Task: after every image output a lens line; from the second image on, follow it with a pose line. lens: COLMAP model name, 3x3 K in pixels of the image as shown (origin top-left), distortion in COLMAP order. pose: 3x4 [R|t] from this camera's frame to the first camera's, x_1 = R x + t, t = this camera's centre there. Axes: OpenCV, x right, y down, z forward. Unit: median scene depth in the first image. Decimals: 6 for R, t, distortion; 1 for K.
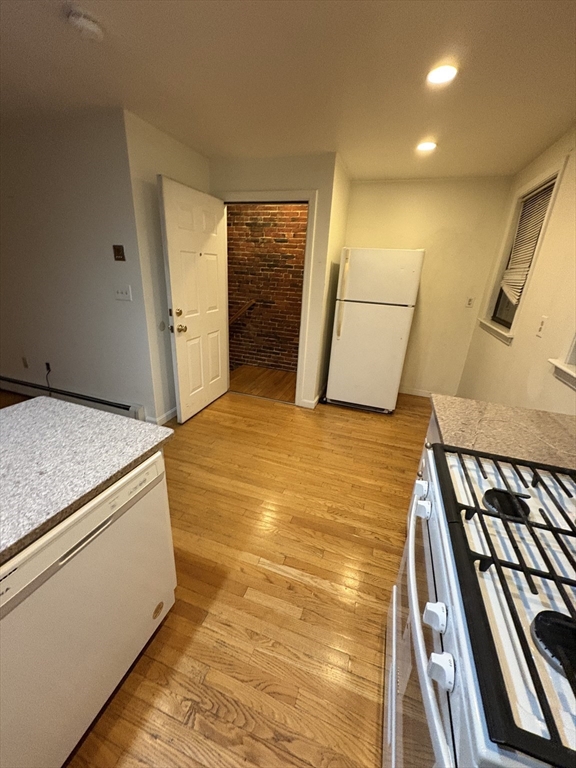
lens RADIAL K [[306.0, 0, 288.3], [0, 306.0, 383.4], [0, 0, 1]] dist [0.000471, -0.000142]
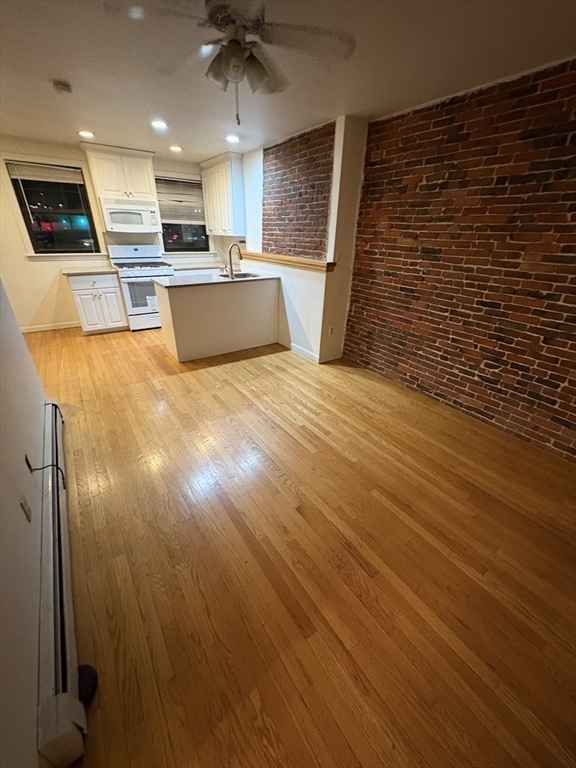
lens RADIAL K [[306.0, 0, 287.7], [0, 306.0, 384.0], [0, 0, 1]] dist [0.000471, -0.000142]
pose [[-0.799646, -0.331377, 0.500755, -2.465716], [0.150971, 0.696197, 0.701796, -0.787925], [-0.581183, 0.636787, -0.506683, 1.741090]]
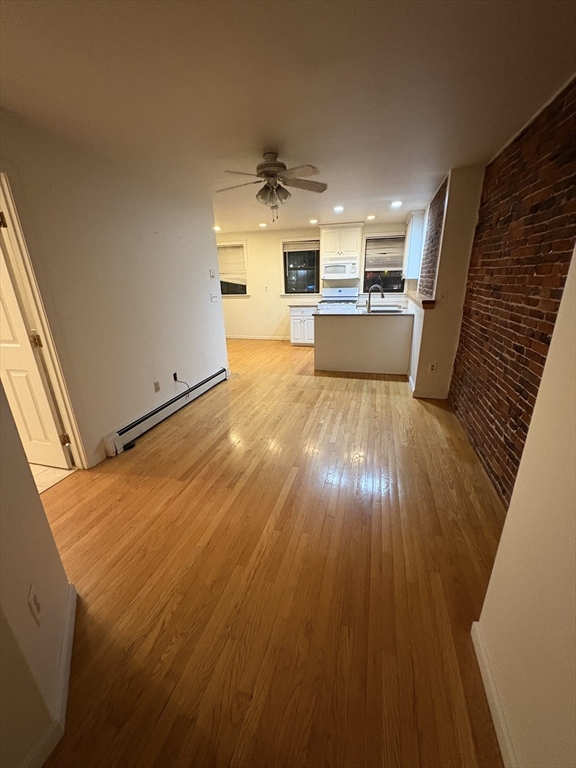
lens RADIAL K [[306.0, 0, 287.7], [0, 306.0, 383.3], [0, 0, 1]] dist [0.000471, -0.000142]
pose [[-0.050665, -0.377354, 0.924682, -3.489750], [0.378088, 0.849712, 0.367476, -0.548459], [-0.924382, 0.368229, 0.099622, 0.963428]]
